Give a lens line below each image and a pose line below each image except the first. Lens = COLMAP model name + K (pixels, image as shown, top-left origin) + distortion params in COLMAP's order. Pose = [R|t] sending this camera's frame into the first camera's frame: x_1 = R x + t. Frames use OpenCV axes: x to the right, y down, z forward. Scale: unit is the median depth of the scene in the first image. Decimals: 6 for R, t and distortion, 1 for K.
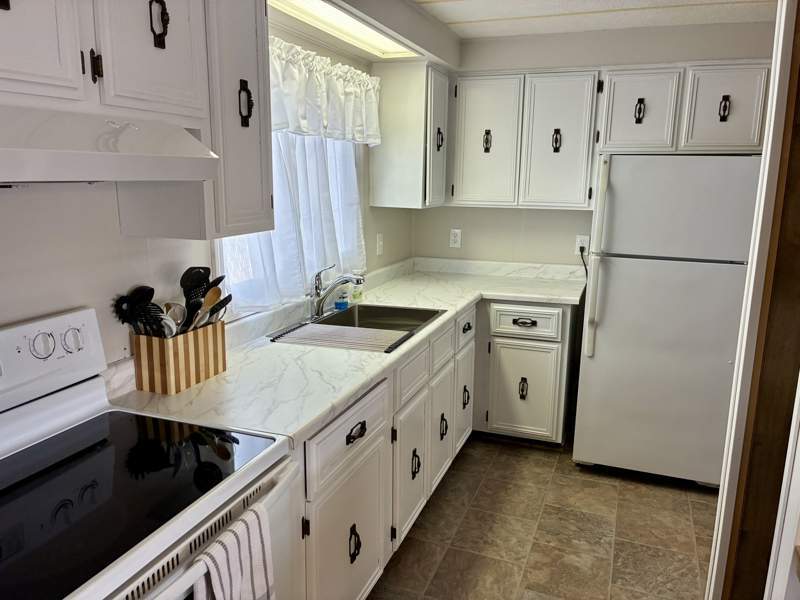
lens RADIAL K [[608.3, 0, 398.3], [0, 608.3, 302.6], [0, 0, 1]] dist [0.022805, -0.031964]
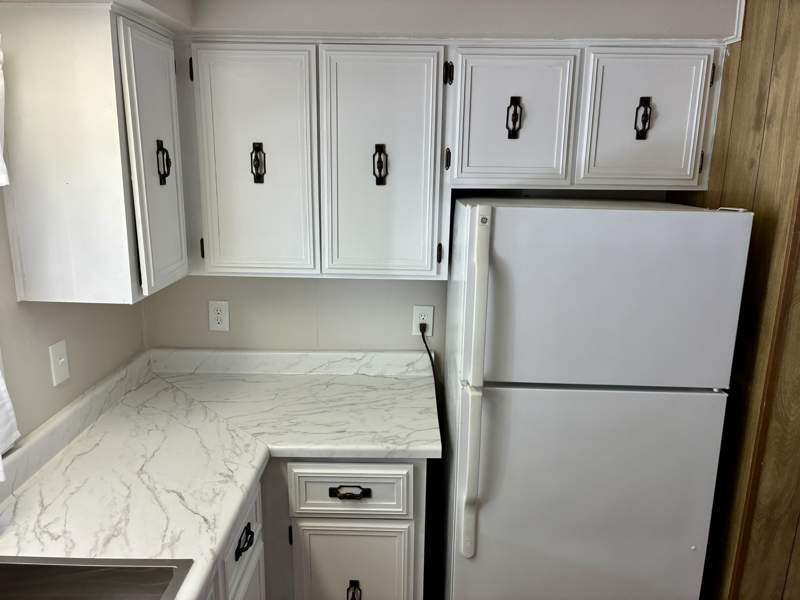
lens RADIAL K [[608.3, 0, 396.8], [0, 608.3, 295.7], [0, 0, 1]] dist [0.022805, -0.031964]
pose [[0.942590, -0.077314, 0.324880, 0.079560], [0.067601, 0.996866, 0.041098, -0.167564], [-0.327039, -0.016777, 0.944862, 0.457949]]
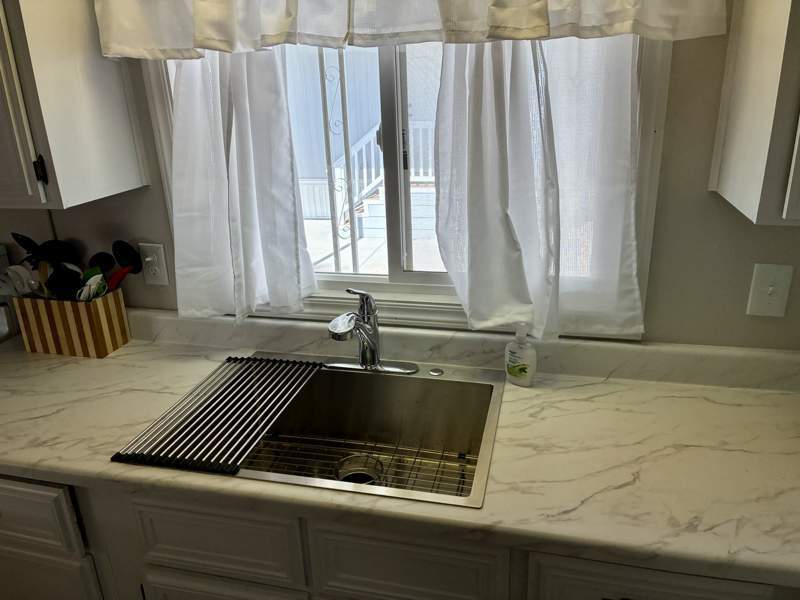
lens RADIAL K [[608.3, 0, 401.3], [0, 608.3, 292.9], [0, 0, 1]] dist [0.022805, -0.031964]
pose [[0.127016, 0.321646, -0.938302, 0.335020], [-0.172457, 0.938717, 0.298443, -0.186184], [0.976794, 0.123910, 0.174702, 0.763035]]
